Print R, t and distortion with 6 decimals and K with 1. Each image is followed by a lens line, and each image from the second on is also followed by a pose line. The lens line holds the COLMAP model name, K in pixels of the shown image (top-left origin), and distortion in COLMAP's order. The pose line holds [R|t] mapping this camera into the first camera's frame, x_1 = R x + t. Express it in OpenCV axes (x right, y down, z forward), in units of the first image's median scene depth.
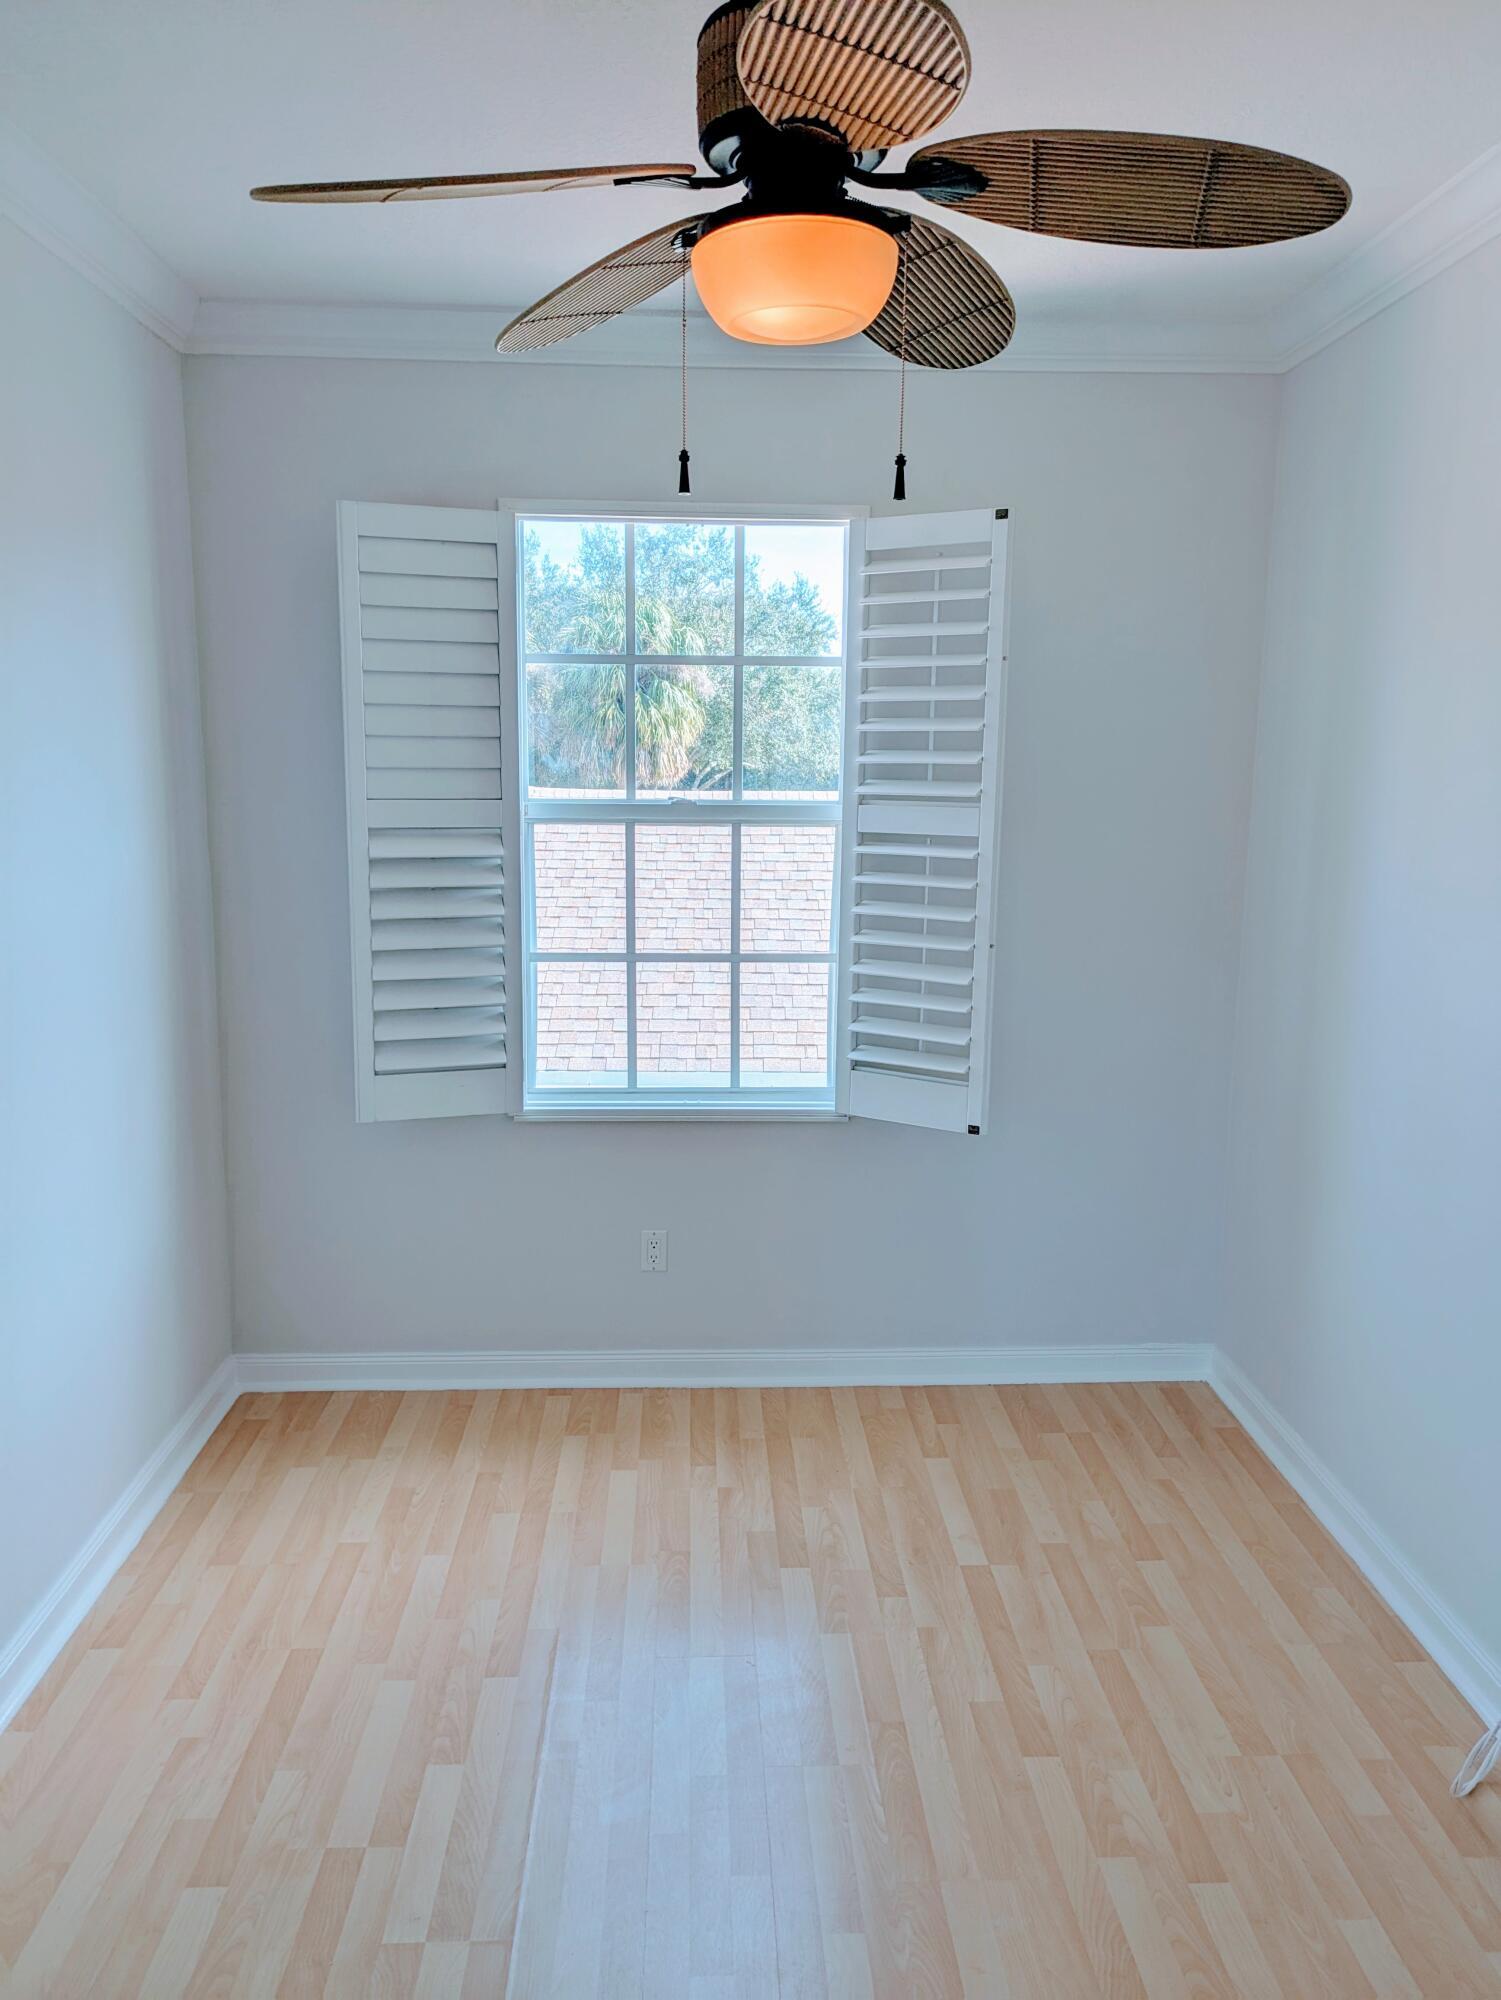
lens RADIAL K [[1465.6, 0, 744.4], [0, 1465.6, 997.2], [0, 0, 1]] dist [0.060148, -0.064169]
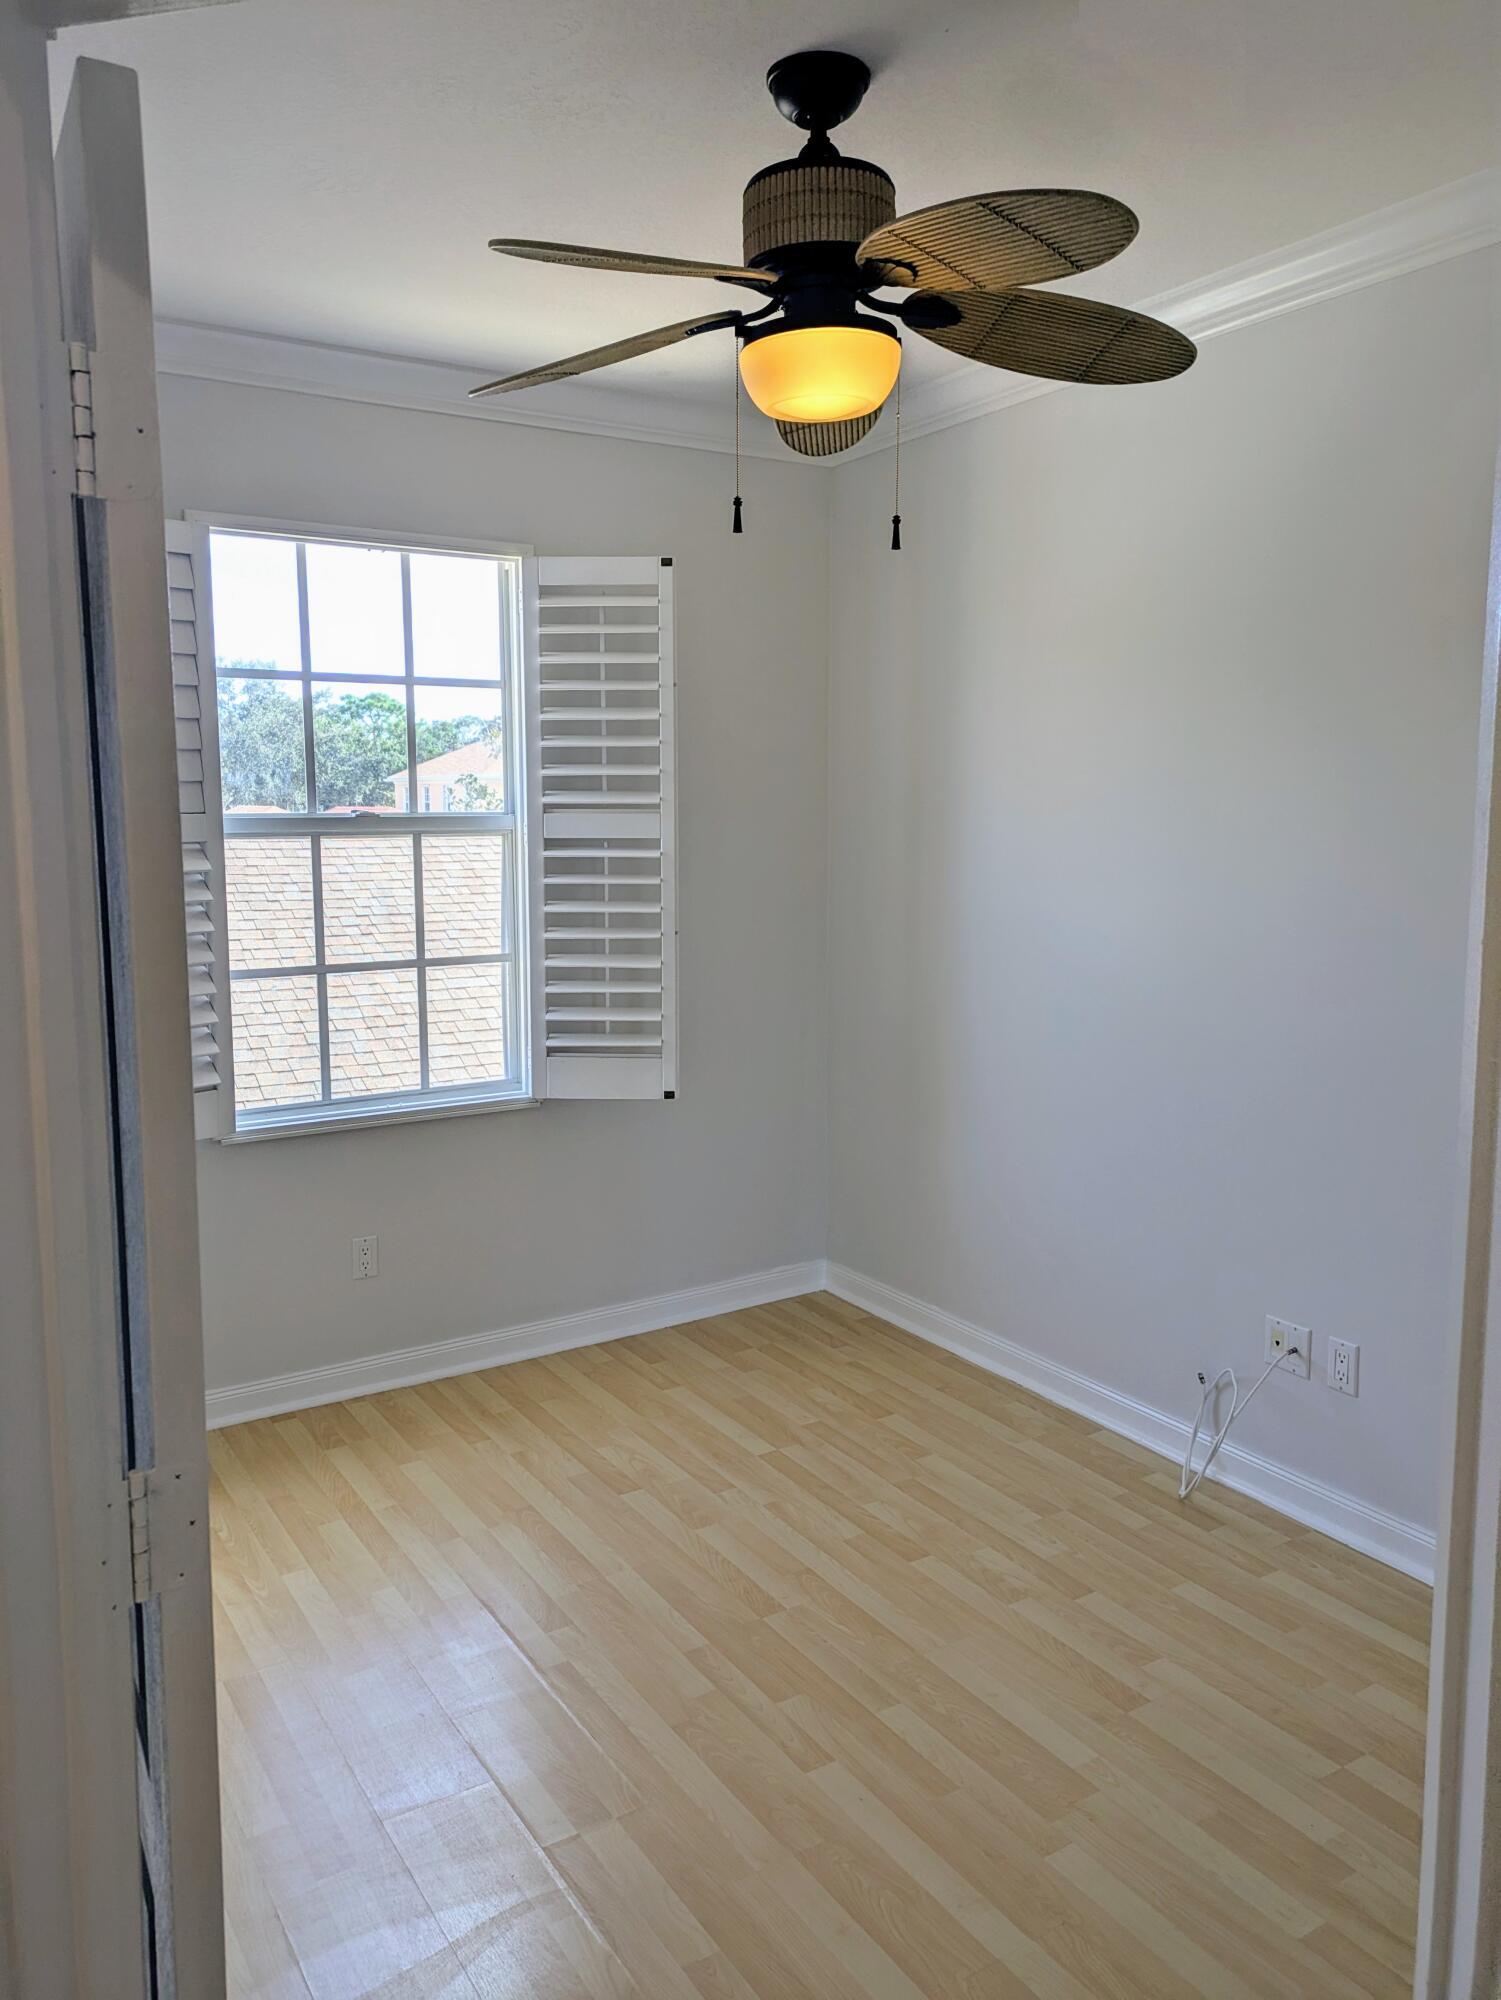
lens RADIAL K [[1453.7, 0, 753.1], [0, 1453.7, 977.2], [0, 0, 1]] dist [0.063816, -0.068518]
pose [[0.867895, -0.072595, 0.491414, -0.335639], [0.093139, 0.995500, -0.017434, 0.024953], [-0.487937, 0.060900, 0.870752, -0.019931]]
